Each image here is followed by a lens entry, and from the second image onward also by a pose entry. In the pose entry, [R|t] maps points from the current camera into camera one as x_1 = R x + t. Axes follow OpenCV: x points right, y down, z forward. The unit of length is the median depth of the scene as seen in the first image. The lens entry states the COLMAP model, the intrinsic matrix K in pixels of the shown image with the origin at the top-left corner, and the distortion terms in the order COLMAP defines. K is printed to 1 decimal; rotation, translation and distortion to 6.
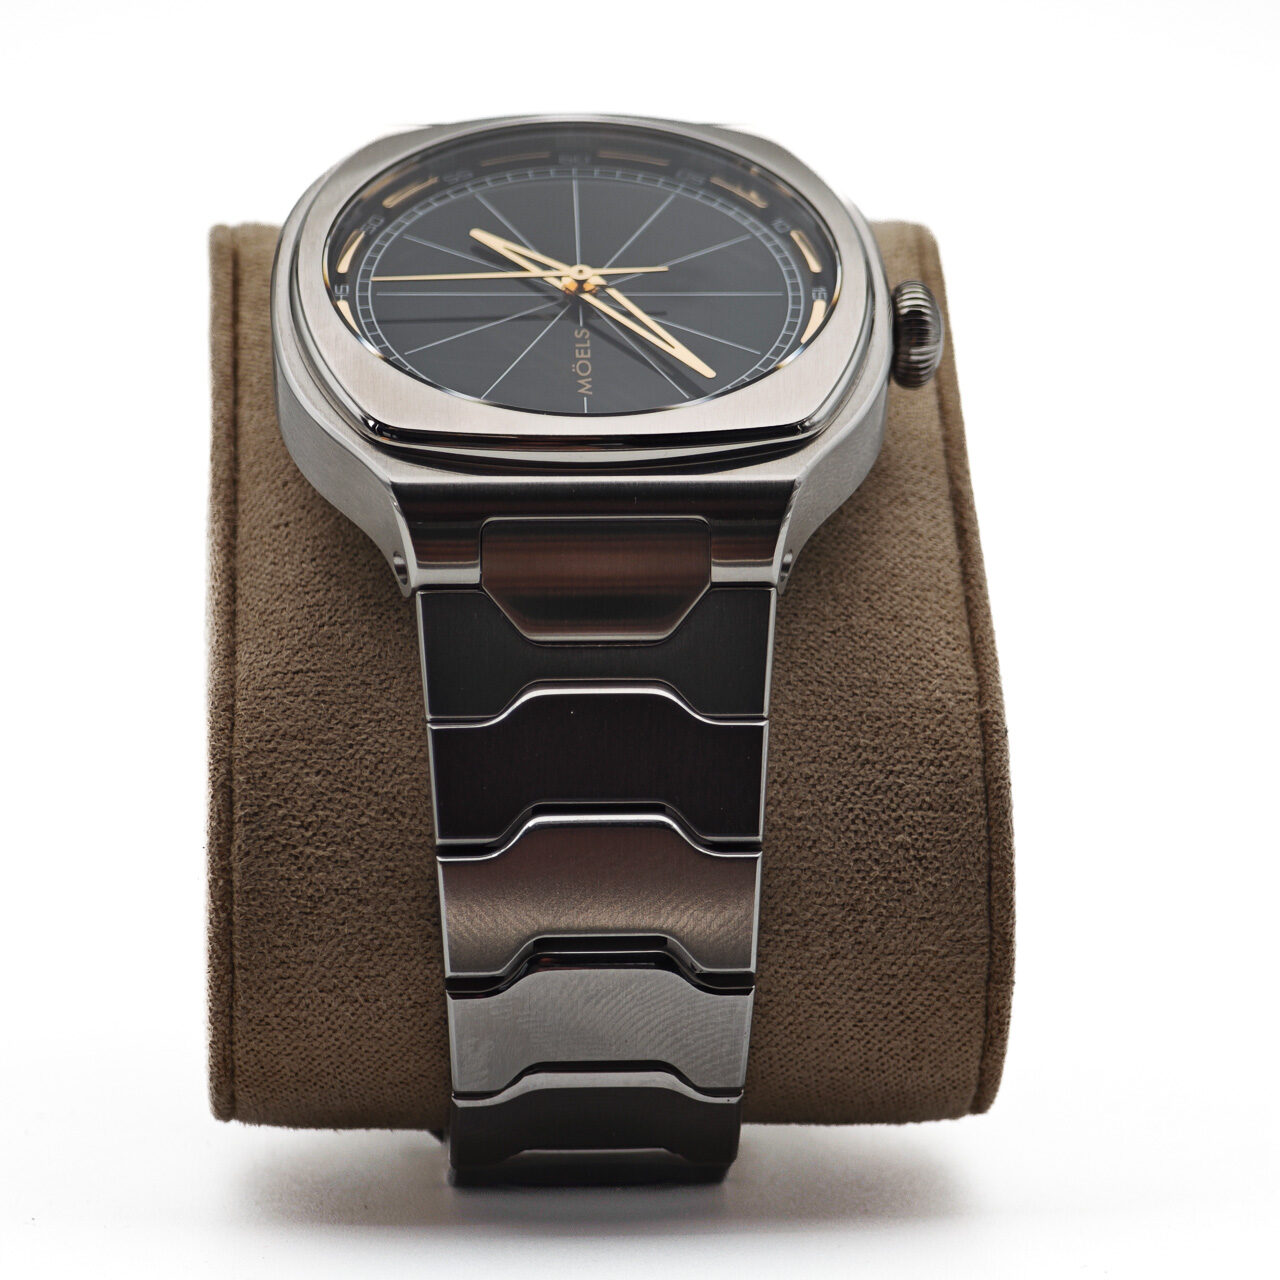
lens RADIAL K [[5852.1, 0, 658.6], [0, 5852.1, 604.4], [0, 0, 1]] dist [0.563700, -0.022517]
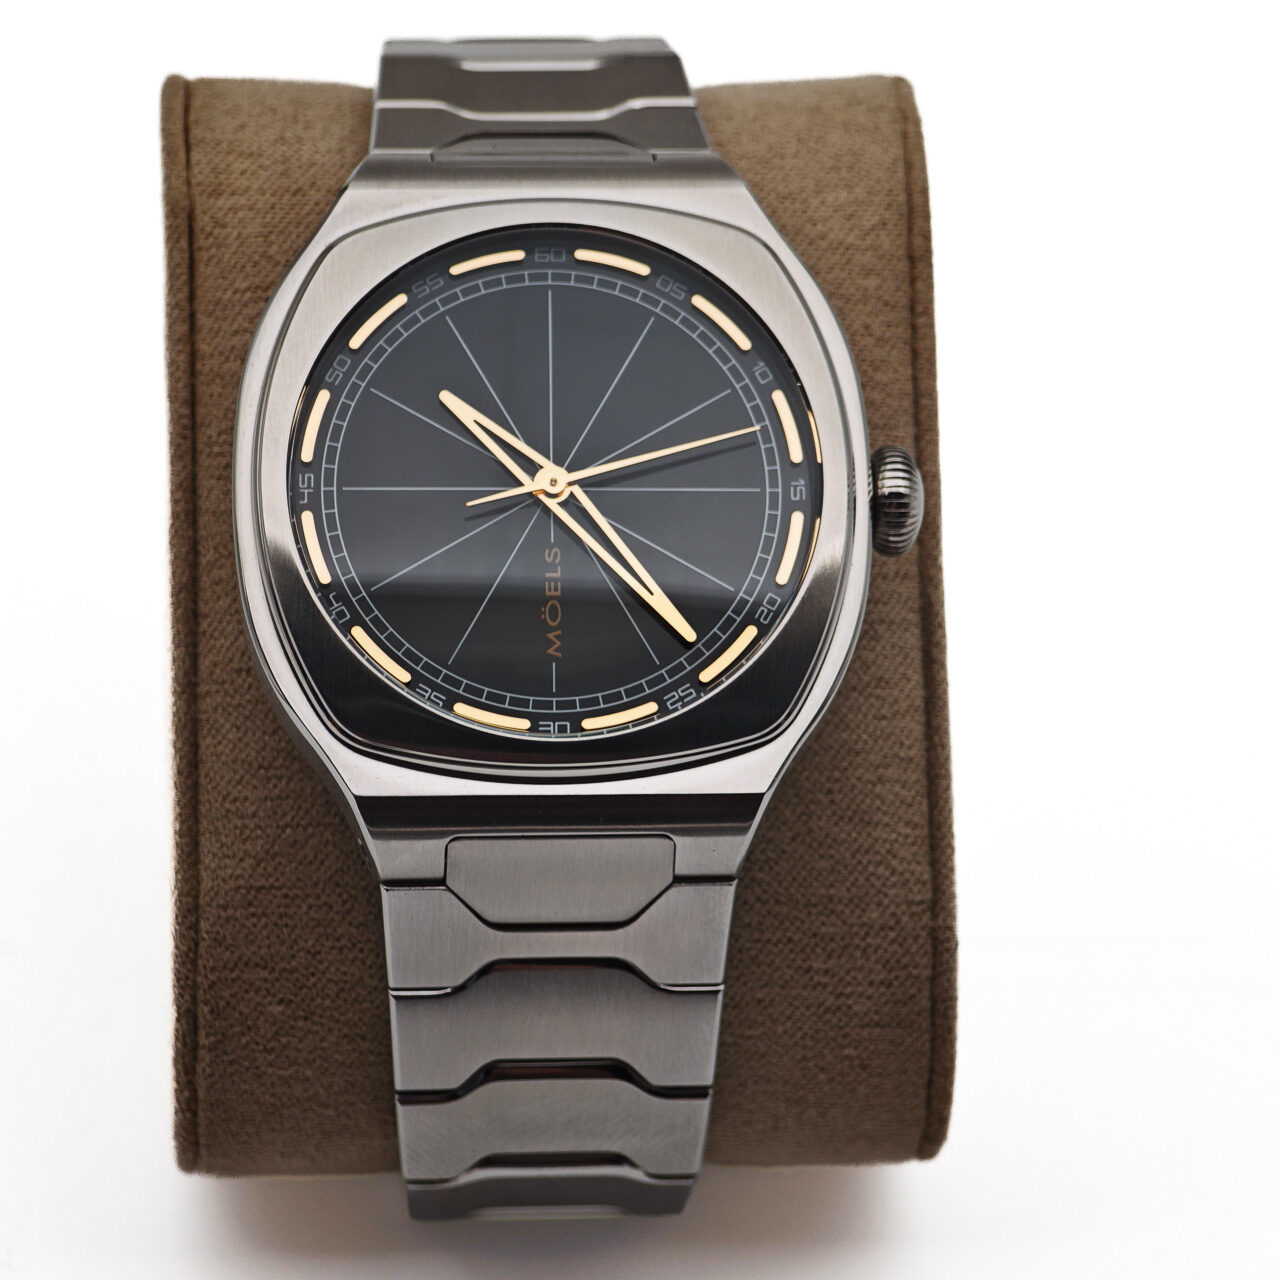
lens RADIAL K [[5852.1, 0, 658.6], [0, 5852.1, 604.4], [0, 0, 1]] dist [0.563700, -0.022517]
pose [[0.999099, 0.031318, 0.028633, -0.023608], [-0.042191, 0.805358, 0.591286, -0.629076], [-0.004542, -0.591961, 0.805954, 0.213975]]
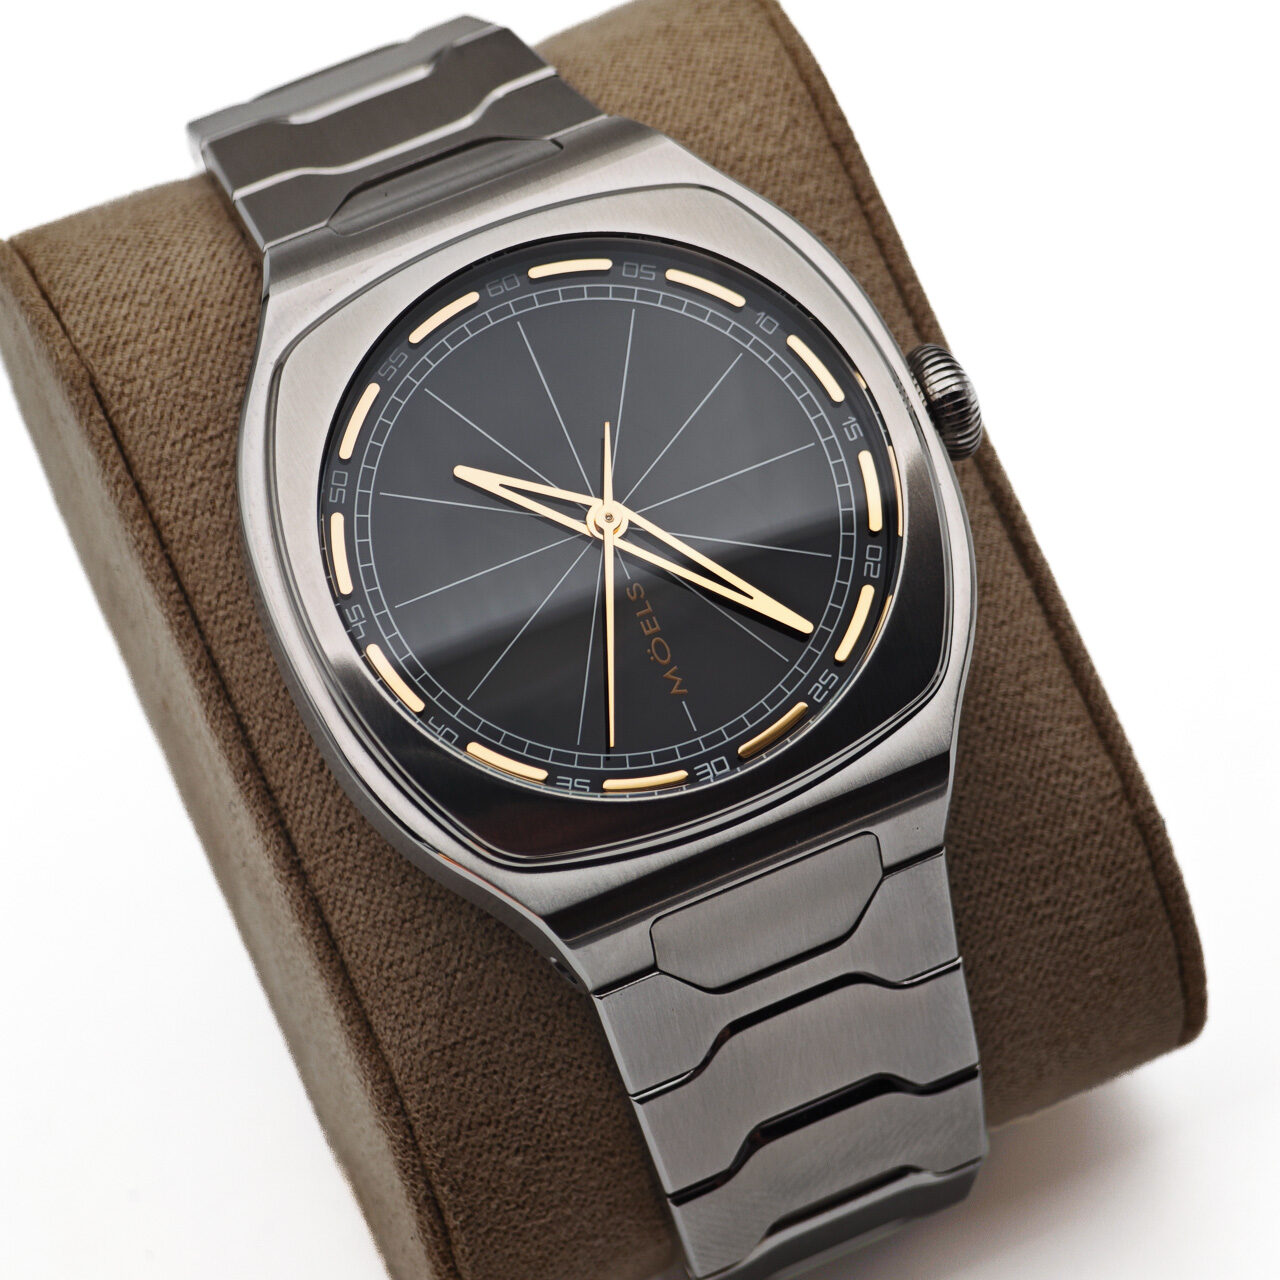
lens RADIAL K [[5852.1, 0, 658.6], [0, 5852.1, 604.4], [0, 0, 1]] dist [0.563700, -0.022517]
pose [[0.932792, -0.332558, 0.138937, -0.137079], [0.175542, 0.755888, 0.630729, -0.619045], [-0.314775, -0.563949, 0.763464, 0.323294]]
